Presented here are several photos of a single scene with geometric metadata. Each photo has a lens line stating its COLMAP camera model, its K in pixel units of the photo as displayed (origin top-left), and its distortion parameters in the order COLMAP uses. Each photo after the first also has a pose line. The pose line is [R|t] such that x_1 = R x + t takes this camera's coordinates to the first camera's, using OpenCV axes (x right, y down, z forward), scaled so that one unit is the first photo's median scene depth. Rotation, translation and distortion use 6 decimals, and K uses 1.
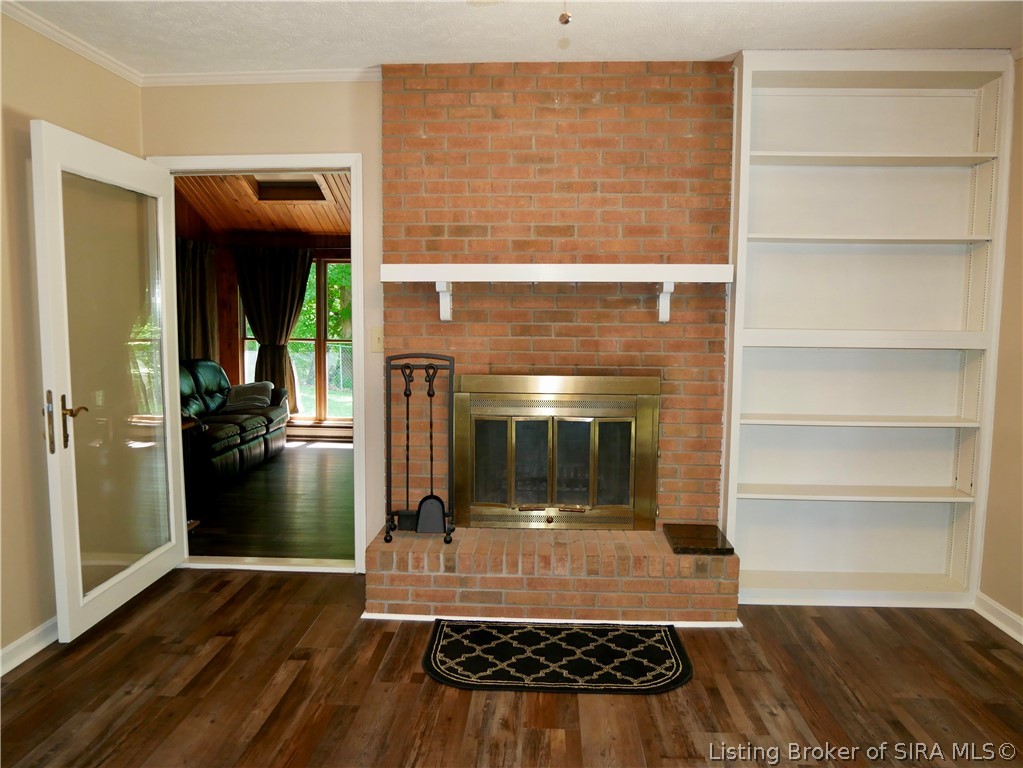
lens RADIAL K [[738.2, 0, 511.5], [0, 738.2, 384.0], [0, 0, 1]] dist [-0.052311, 0.021481]
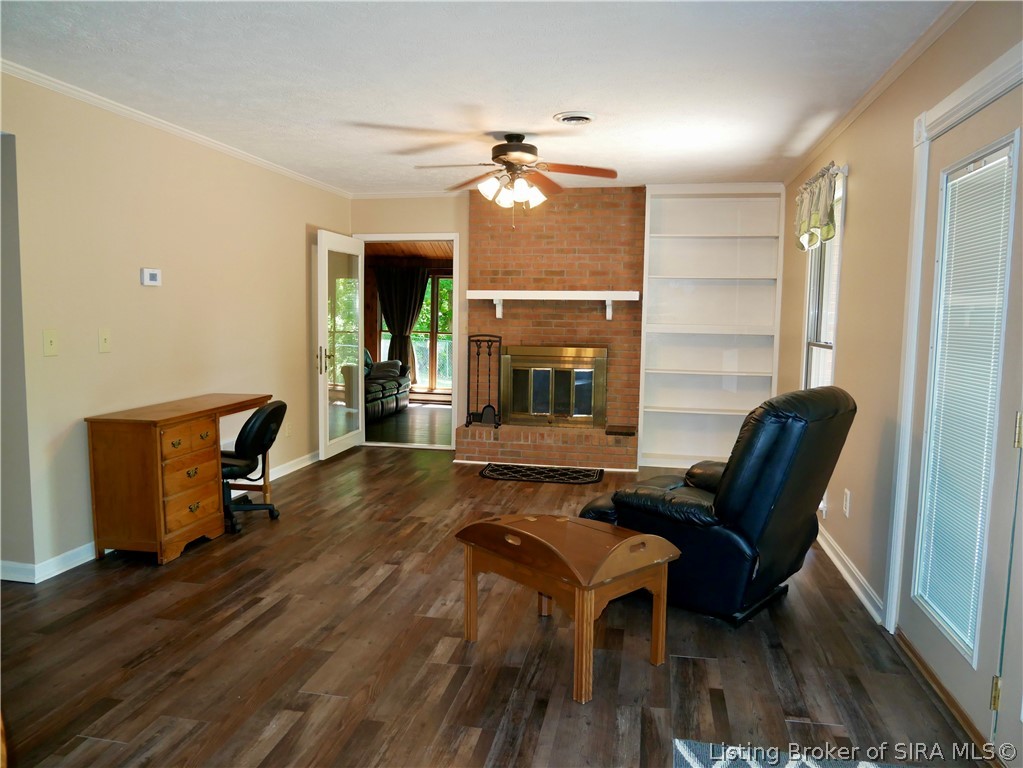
lens RADIAL K [[738.2, 0, 511.5], [0, 738.2, 384.0], [0, 0, 1]] dist [-0.052311, 0.021481]
pose [[0.989780, 0.022074, -0.140883, 0.229459], [-0.022334, 0.999751, -0.000266, 0.090750], [0.140842, 0.003410, 0.990026, -0.963852]]
